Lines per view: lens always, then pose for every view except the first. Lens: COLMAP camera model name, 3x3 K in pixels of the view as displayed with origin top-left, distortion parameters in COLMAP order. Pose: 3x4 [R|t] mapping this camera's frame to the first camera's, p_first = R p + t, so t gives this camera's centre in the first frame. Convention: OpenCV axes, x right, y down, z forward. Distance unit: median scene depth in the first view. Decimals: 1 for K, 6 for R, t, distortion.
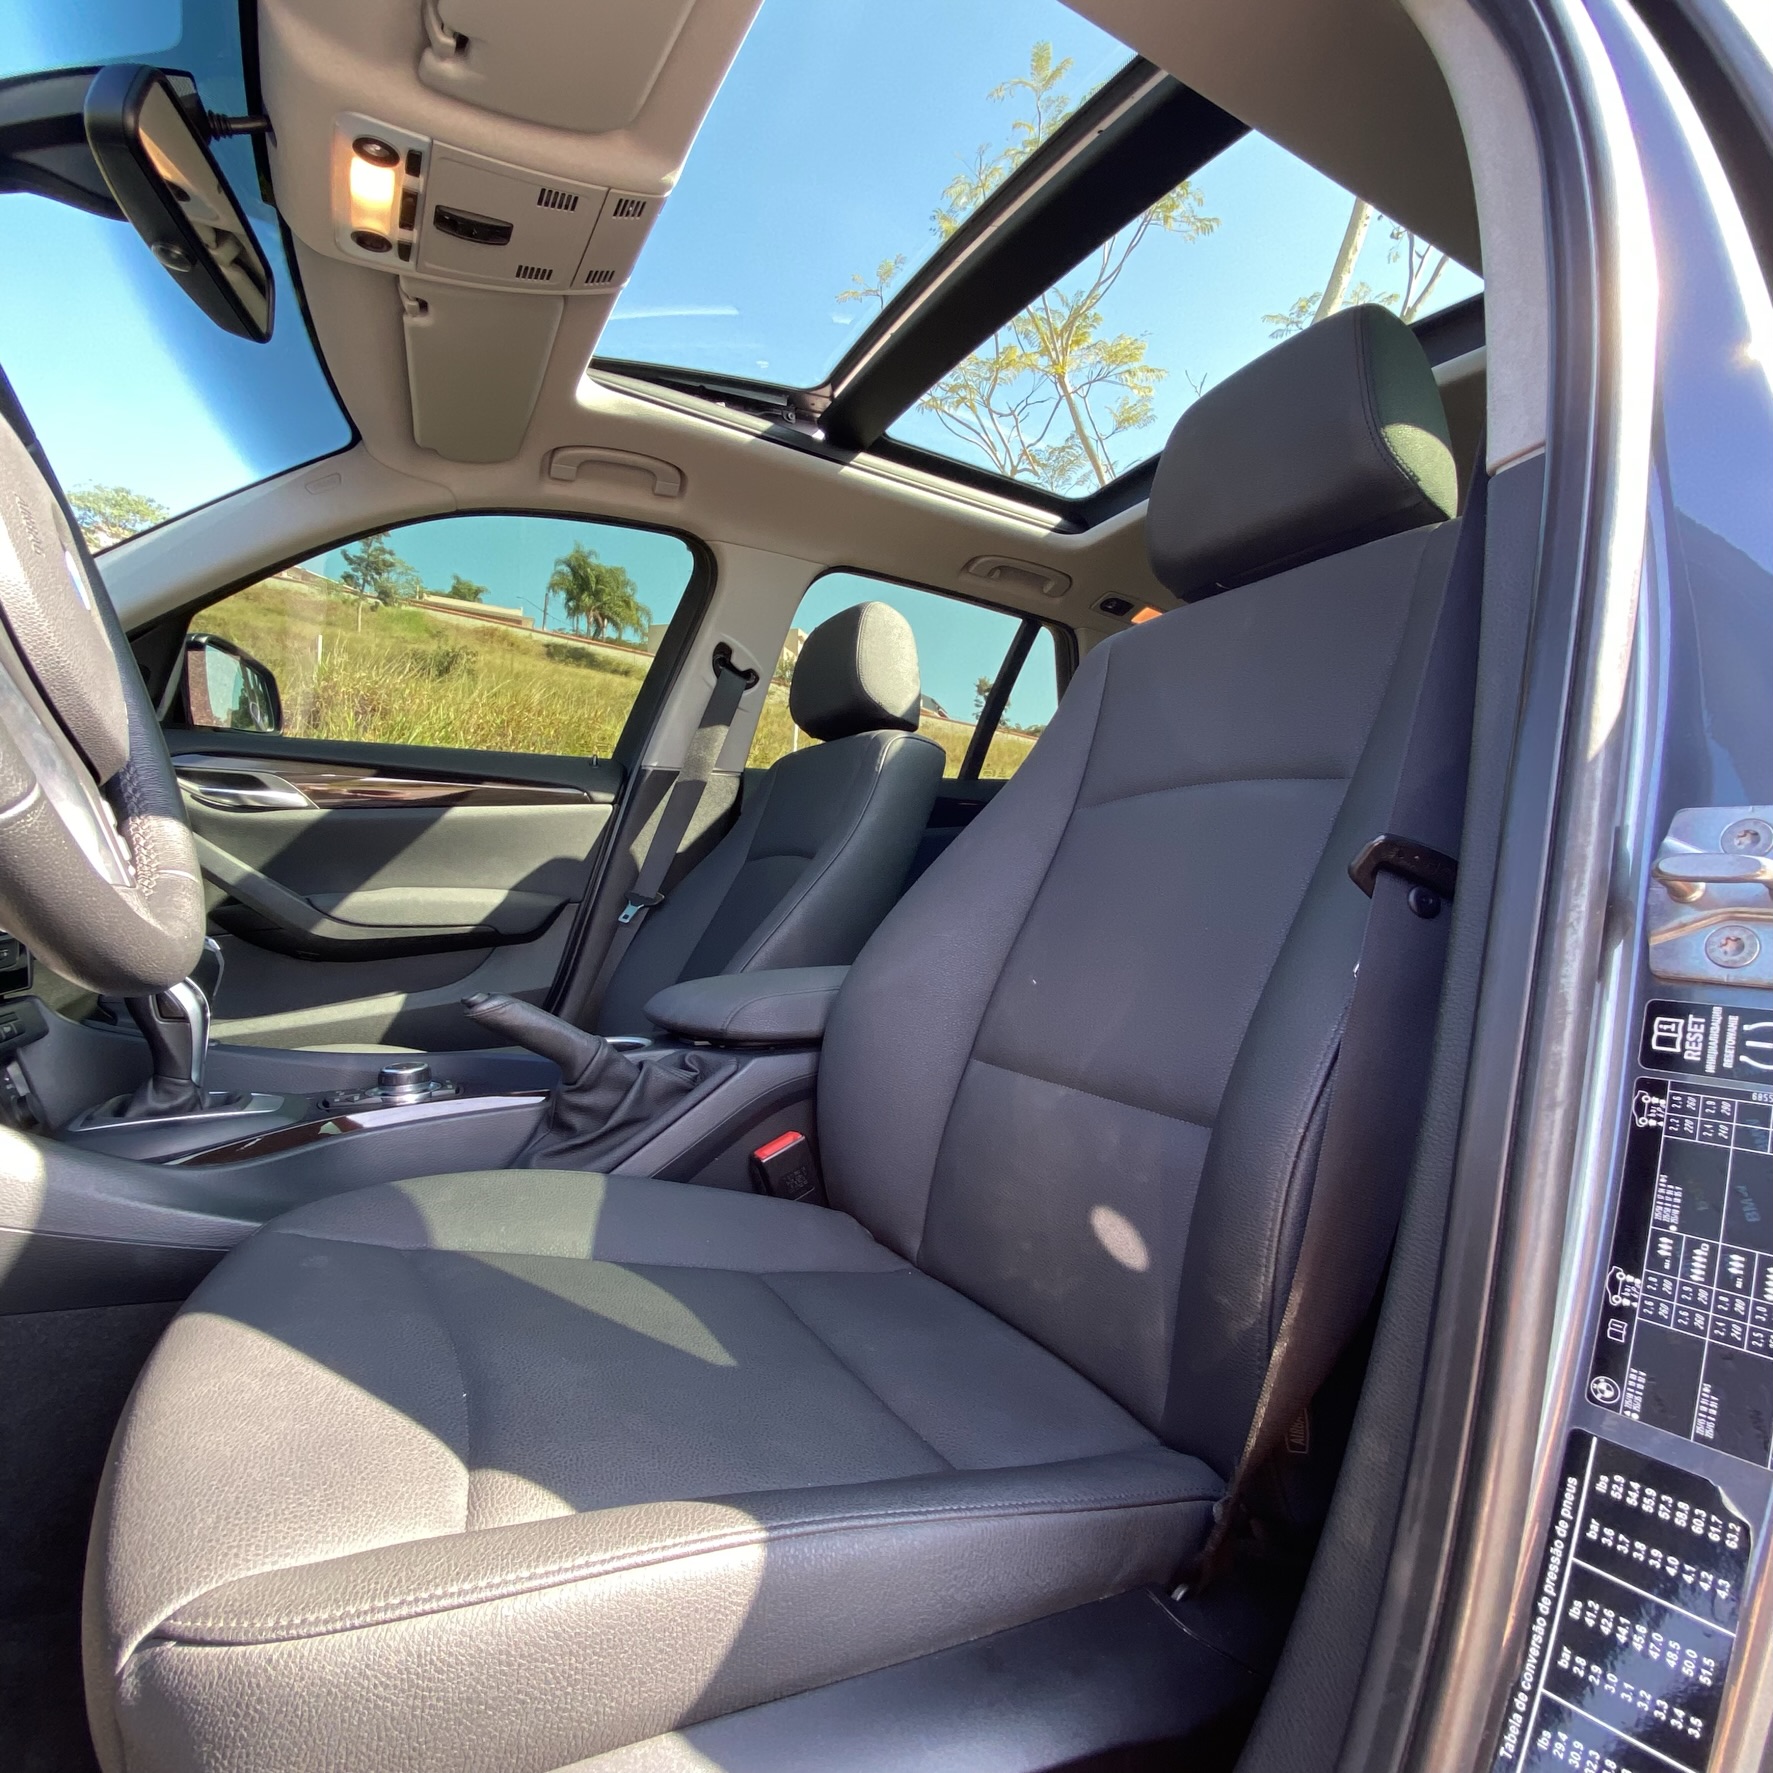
lens RADIAL K [[956.3, 0, 886.5], [0, 956.3, 886.5], [0, 0, 1]] dist [0.012939, -0.017867]
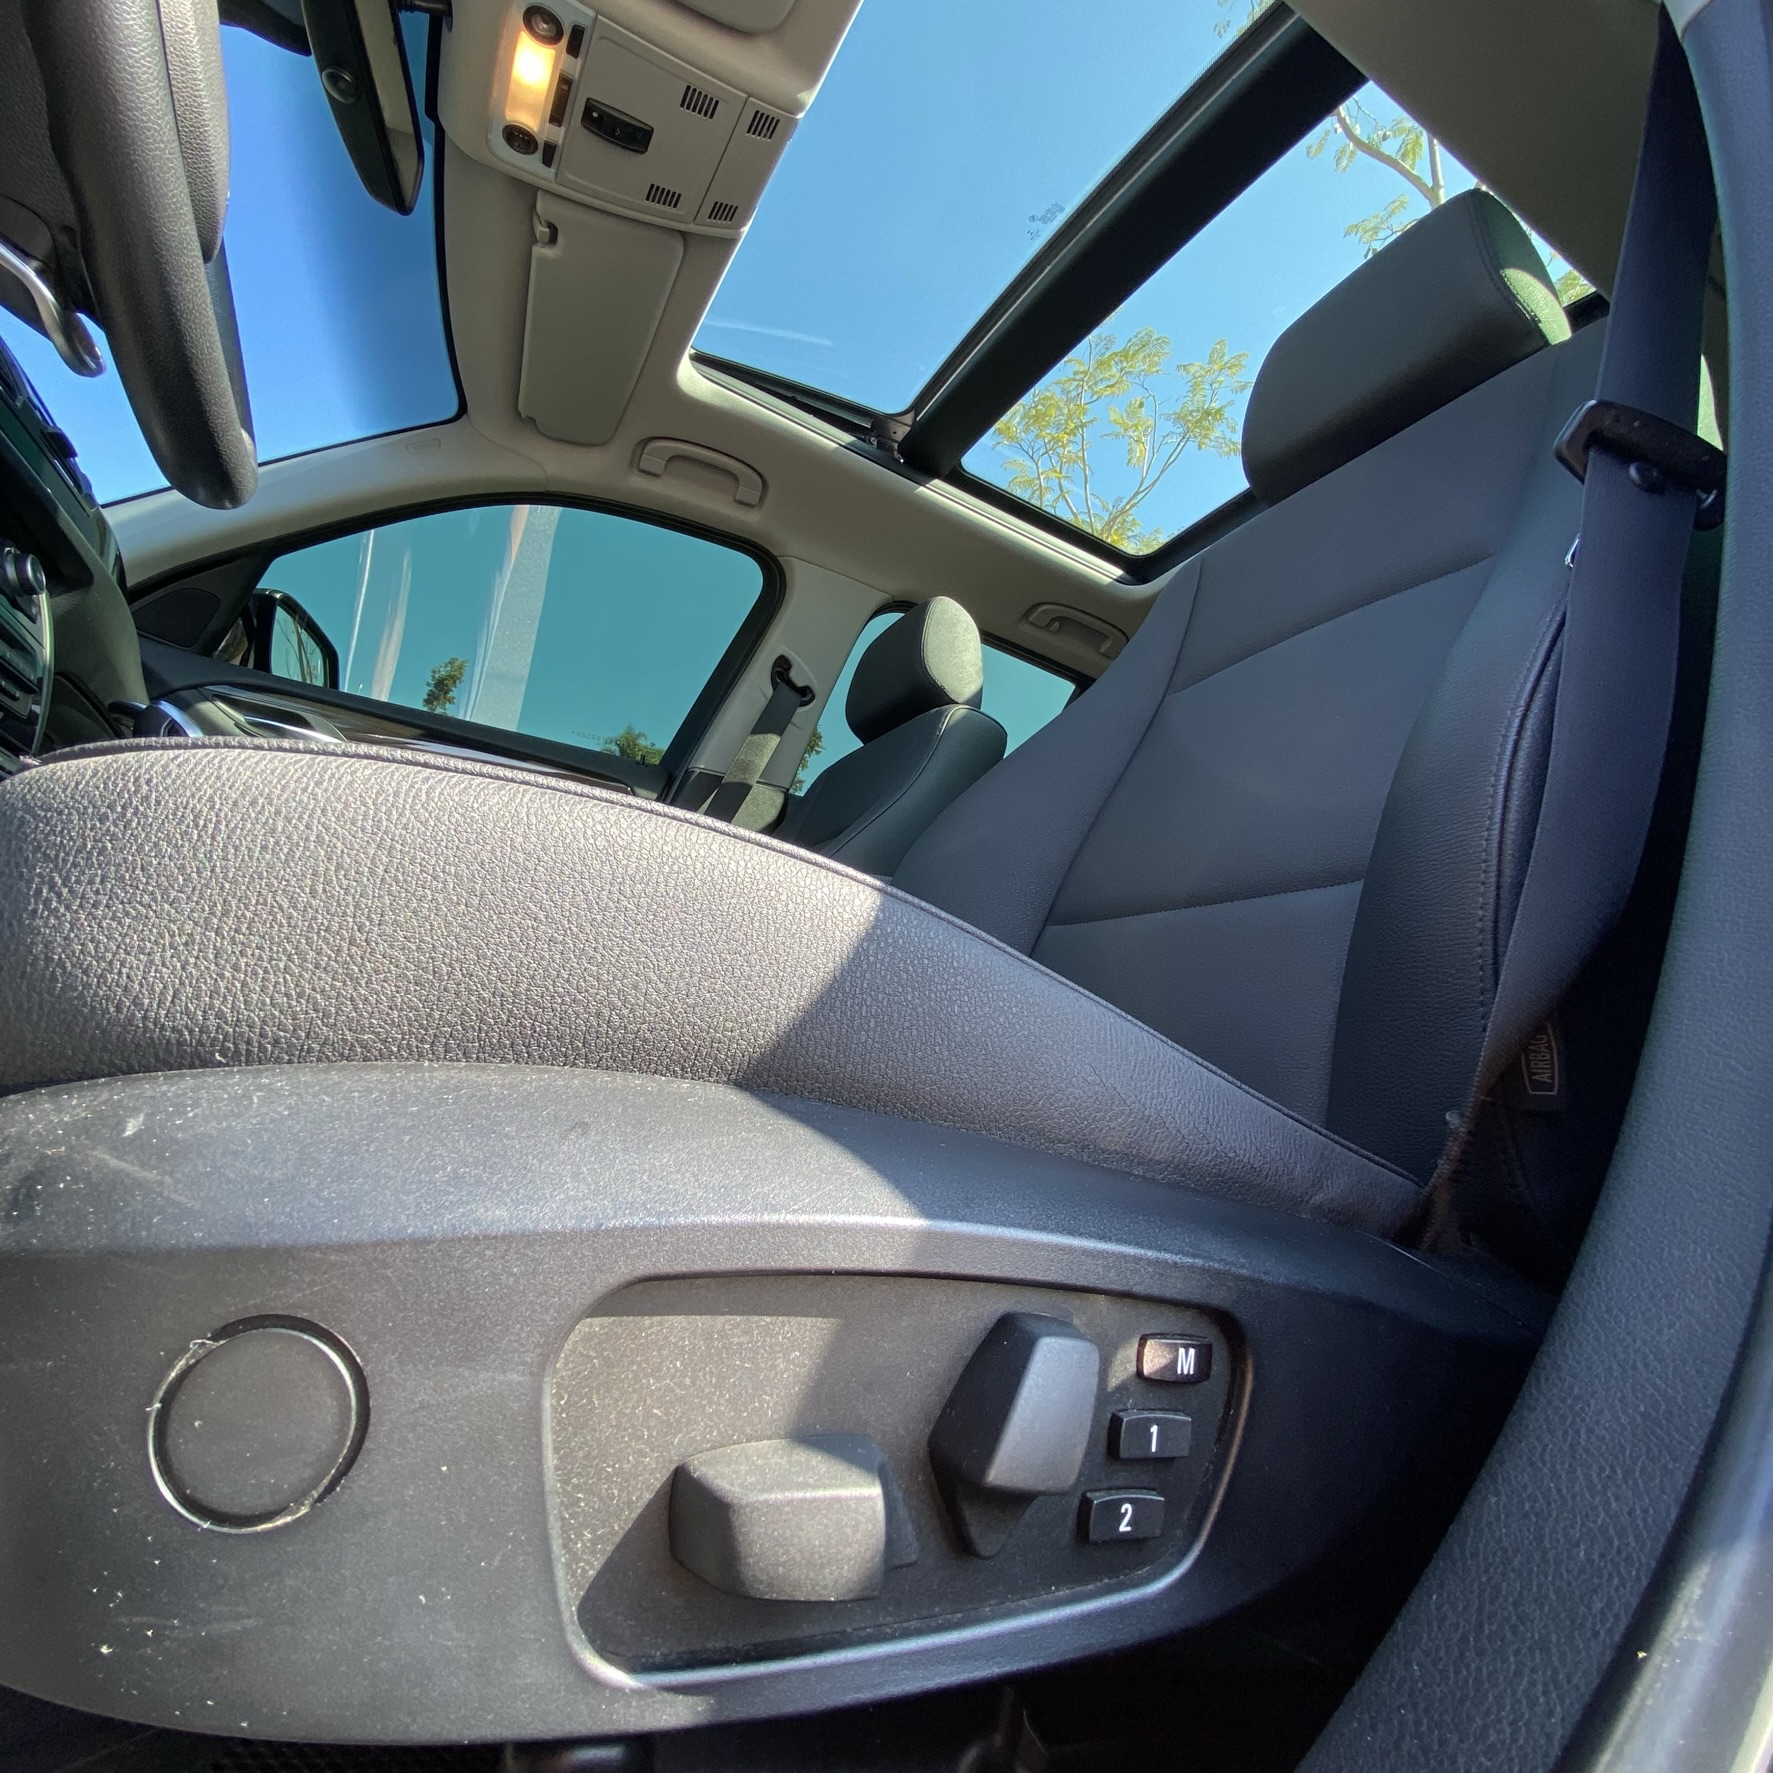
lens RADIAL K [[956.3, 0, 886.5], [0, 956.3, 886.5], [0, 0, 1]] dist [0.012939, -0.017867]
pose [[0.996802, 0.076844, -0.021924, -0.028958], [-0.079644, 0.977731, -0.194162, 0.221788], [0.006516, 0.195287, 0.980724, 0.080451]]
